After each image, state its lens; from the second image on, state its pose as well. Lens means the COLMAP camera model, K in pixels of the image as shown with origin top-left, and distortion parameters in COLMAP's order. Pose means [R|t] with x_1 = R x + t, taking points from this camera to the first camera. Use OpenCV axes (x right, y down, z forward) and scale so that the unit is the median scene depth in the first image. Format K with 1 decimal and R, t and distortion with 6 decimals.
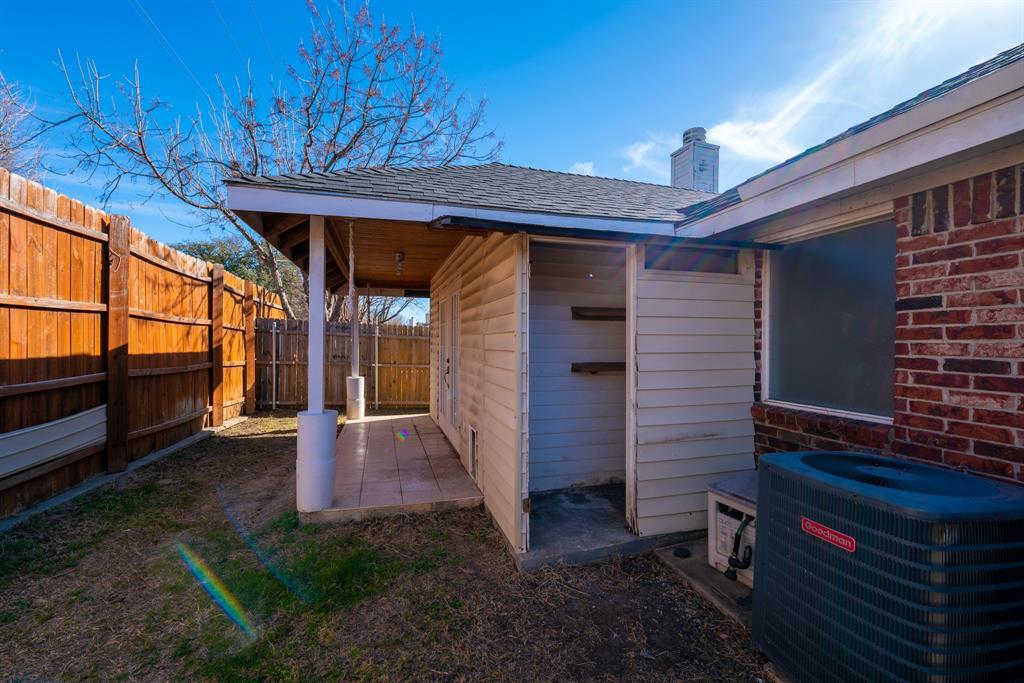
lens RADIAL K [[414.0, 0, 508.6], [0, 414.0, 340.3], [0, 0, 1]] dist [-0.007258, -0.000359]
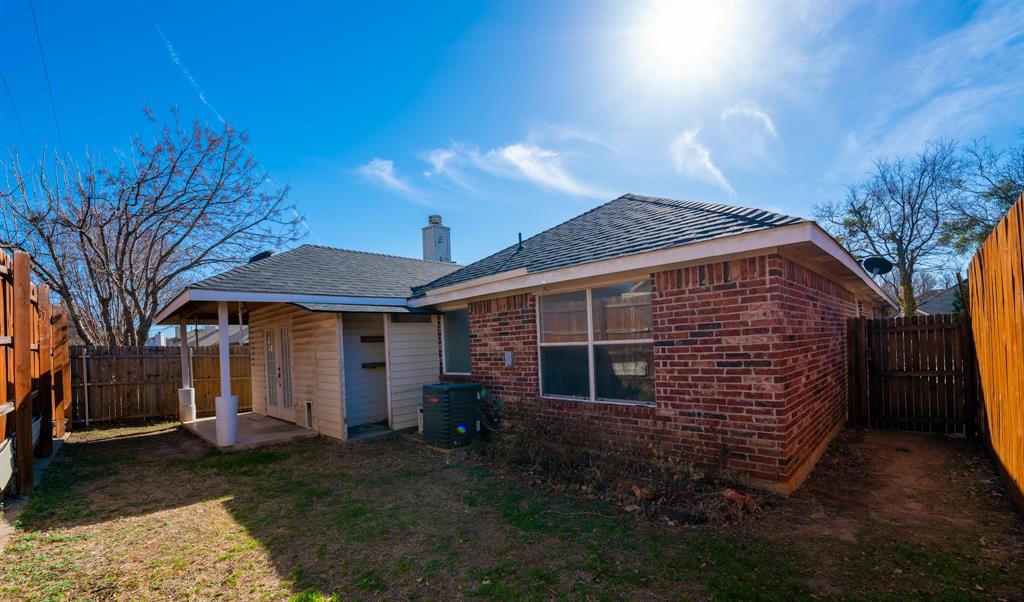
lens RADIAL K [[417.6, 0, 508.1], [0, 417.6, 339.8], [0, 0, 1]] dist [-0.002354, -0.000203]
pose [[0.878418, -0.036249, 0.476516, -0.229120], [0.045595, 0.998927, -0.008061, -0.016077], [-0.475713, 0.028808, 0.879129, -1.392169]]
